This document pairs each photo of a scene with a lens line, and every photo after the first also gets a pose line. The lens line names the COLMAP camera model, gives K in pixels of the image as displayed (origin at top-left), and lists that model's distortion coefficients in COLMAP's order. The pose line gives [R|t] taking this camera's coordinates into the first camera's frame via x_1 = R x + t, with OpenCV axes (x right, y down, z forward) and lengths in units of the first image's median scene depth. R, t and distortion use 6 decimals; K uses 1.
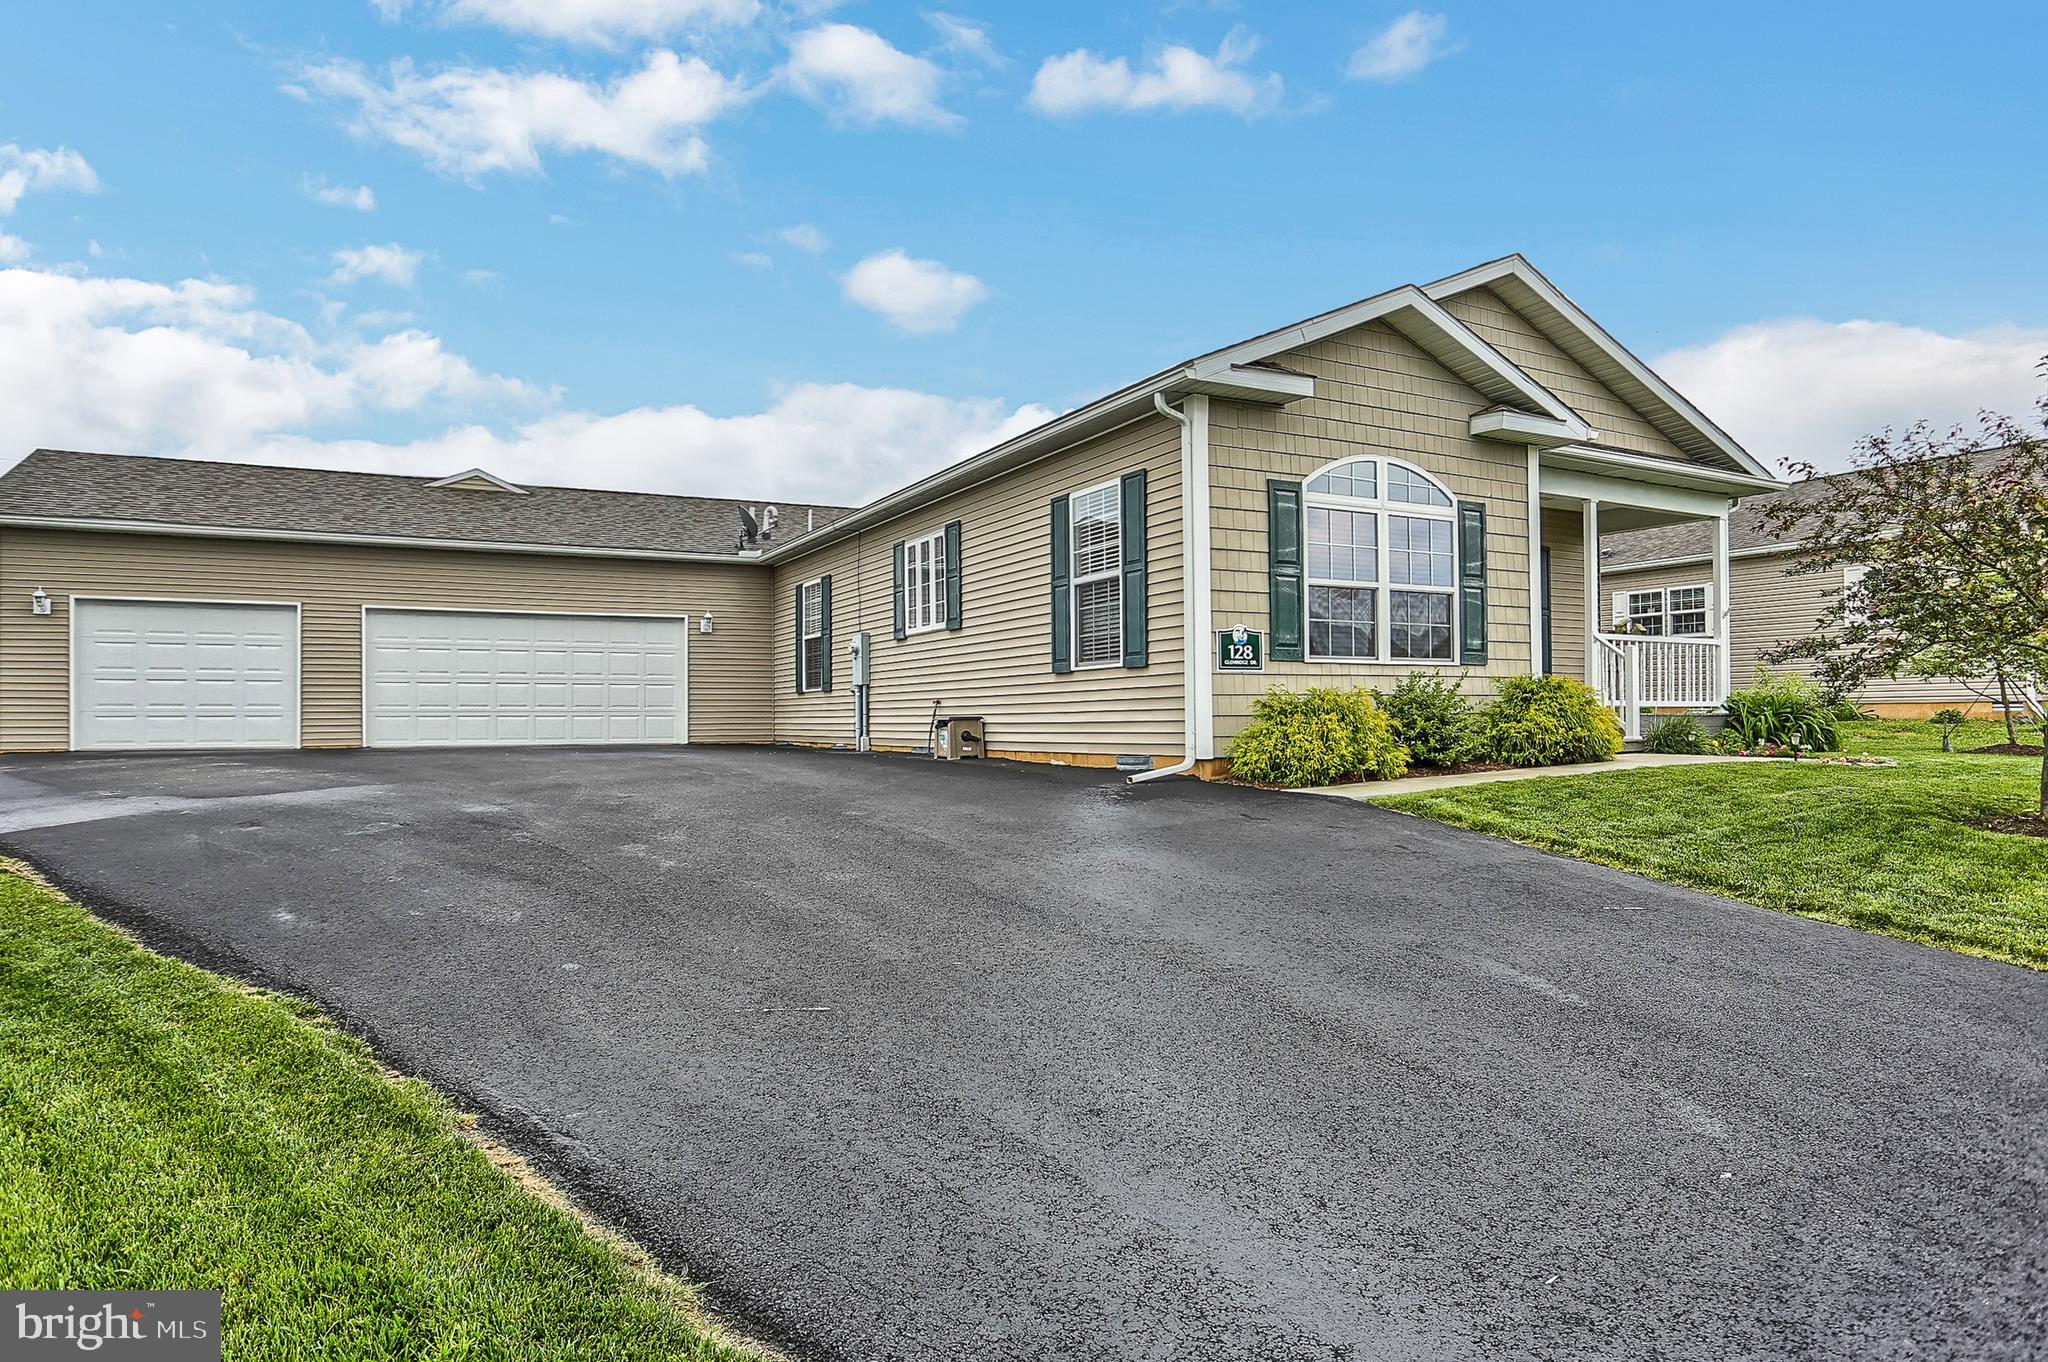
lens RADIAL K [[1212.3, 0, 1013.9], [0, 1212.3, 656.8], [0, 0, 1]] dist [-0.046867, 0.011519]
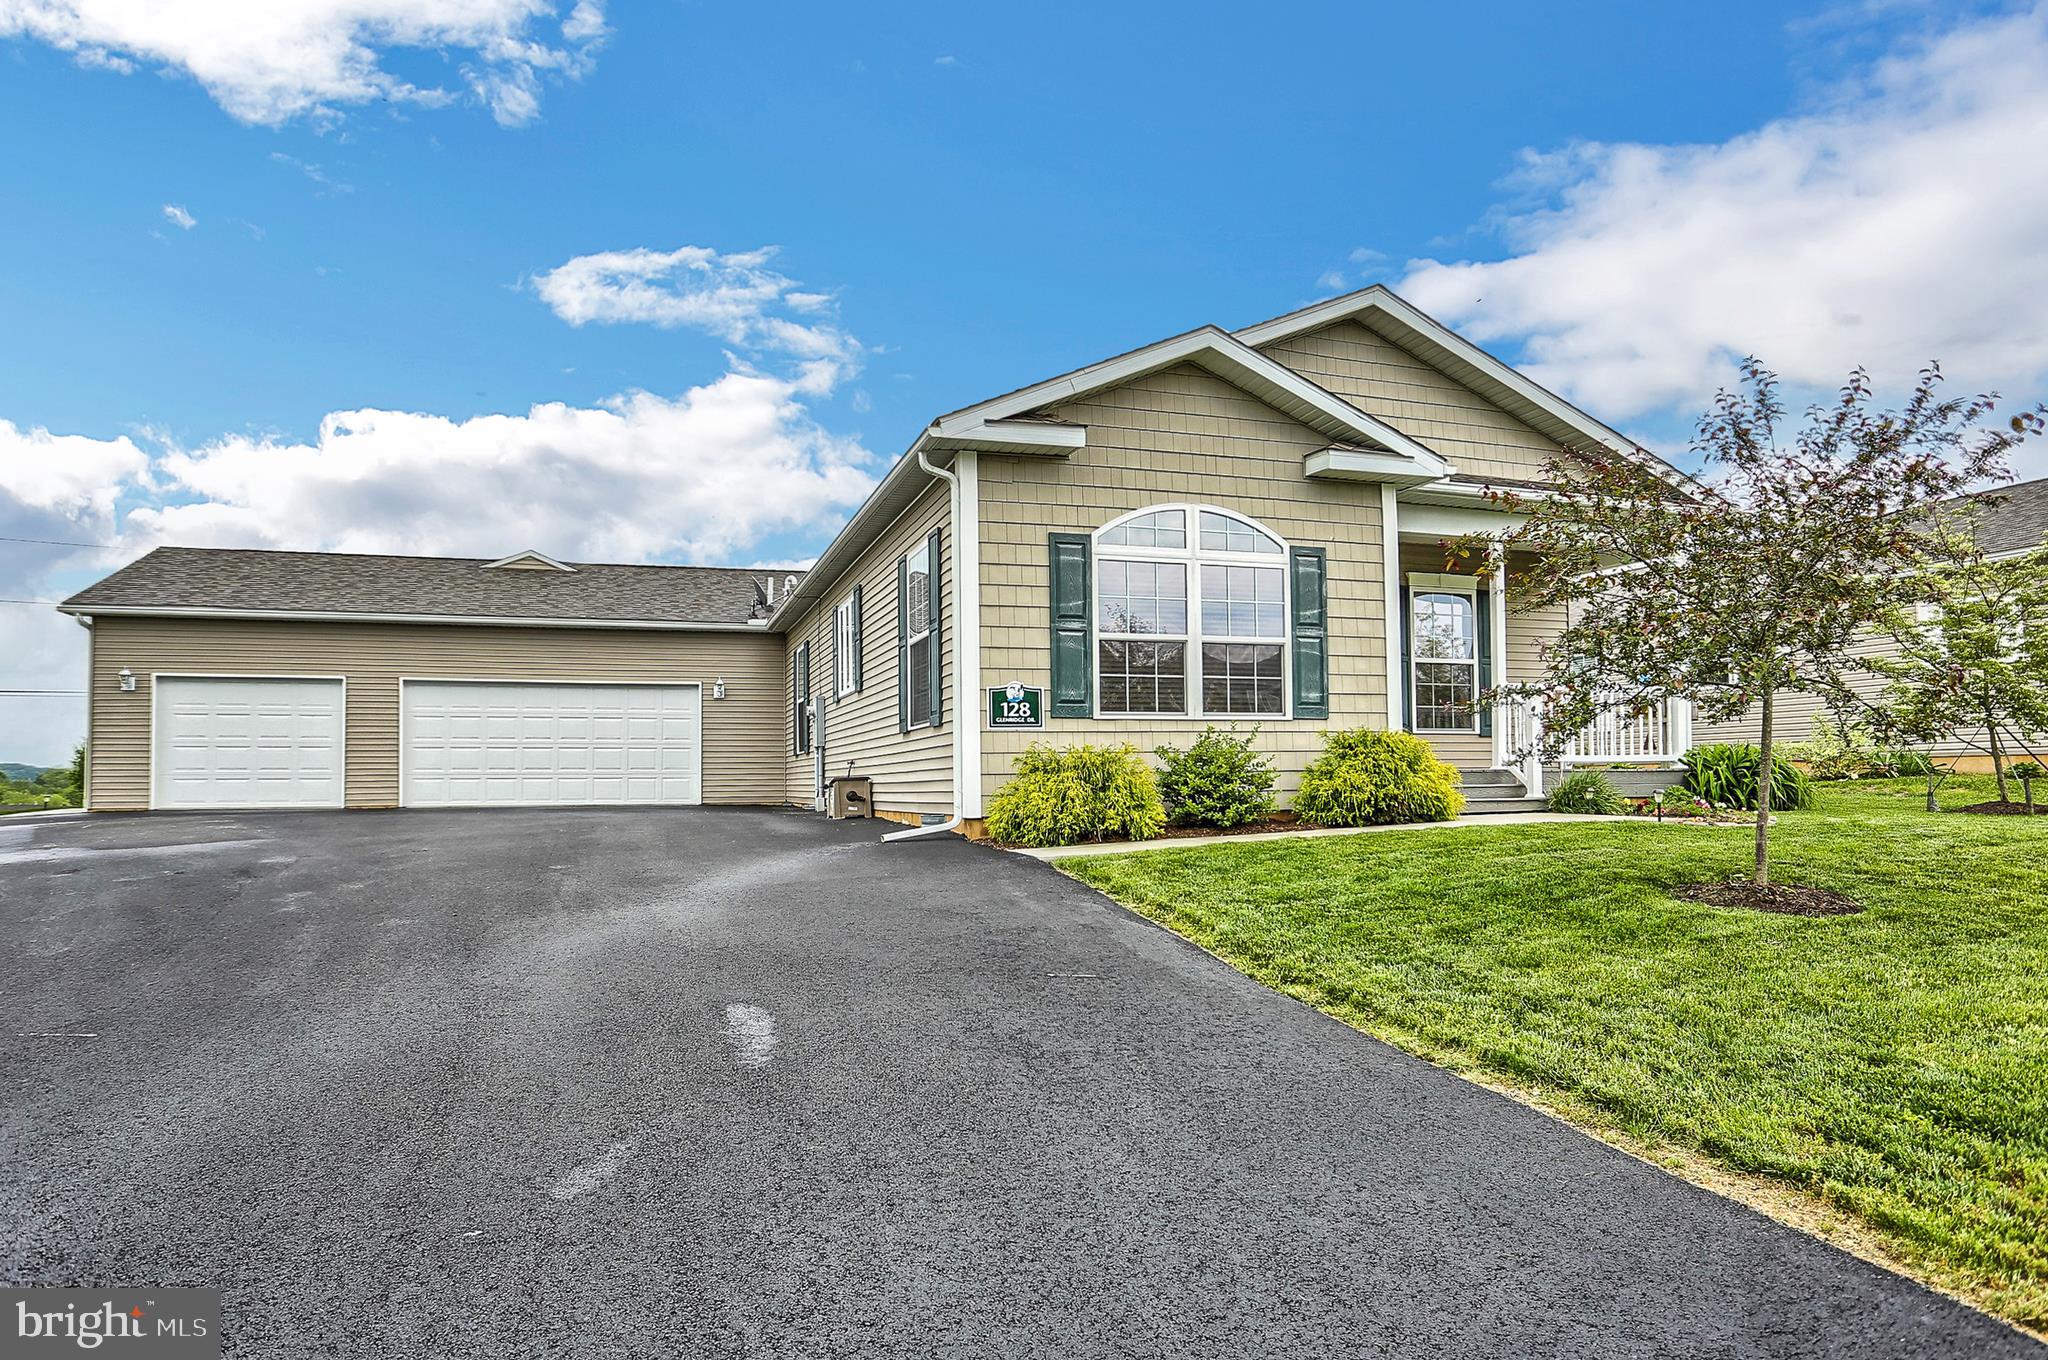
lens RADIAL K [[1212.3, 0, 1007.9], [0, 1212.3, 691.9], [0, 0, 1]] dist [-0.046867, 0.011519]
pose [[0.983570, -0.017349, -0.179690, 0.319952], [0.013395, 0.999641, -0.023192, 0.004284], [0.180028, 0.020404, 0.983450, 0.025260]]
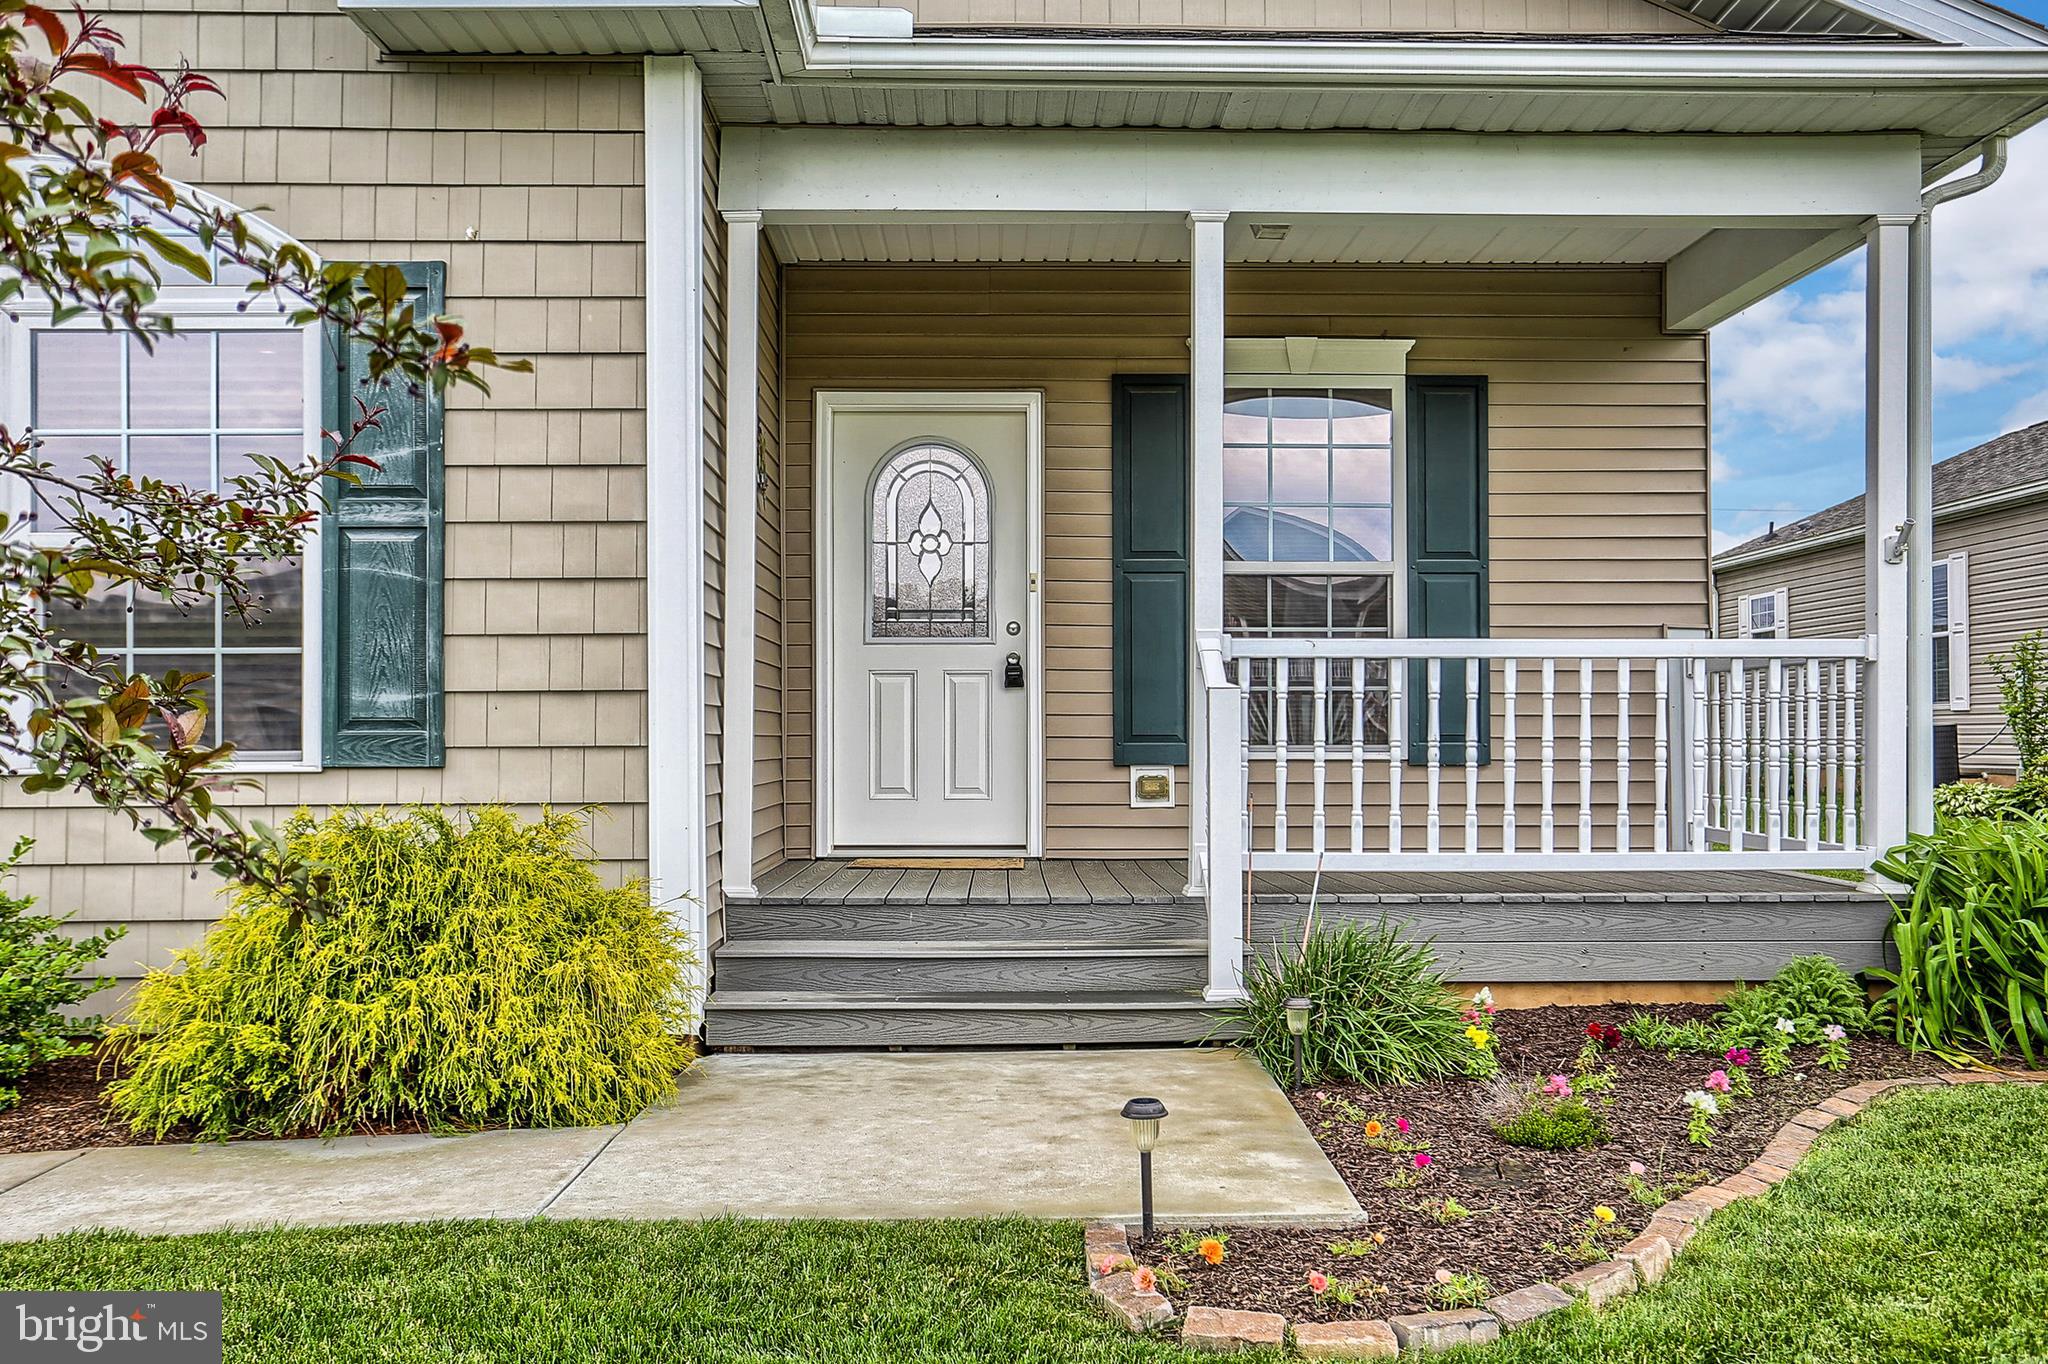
lens RADIAL K [[1778.8, 0, 995.7], [0, 1778.8, 647.5], [0, 0, 1]] dist [-0.001224, 0.001930]
pose [[0.895123, -0.022864, -0.445233, 0.742343], [0.024409, 0.999699, -0.002266, -0.020575], [0.445151, -0.008839, 0.895412, 0.650104]]
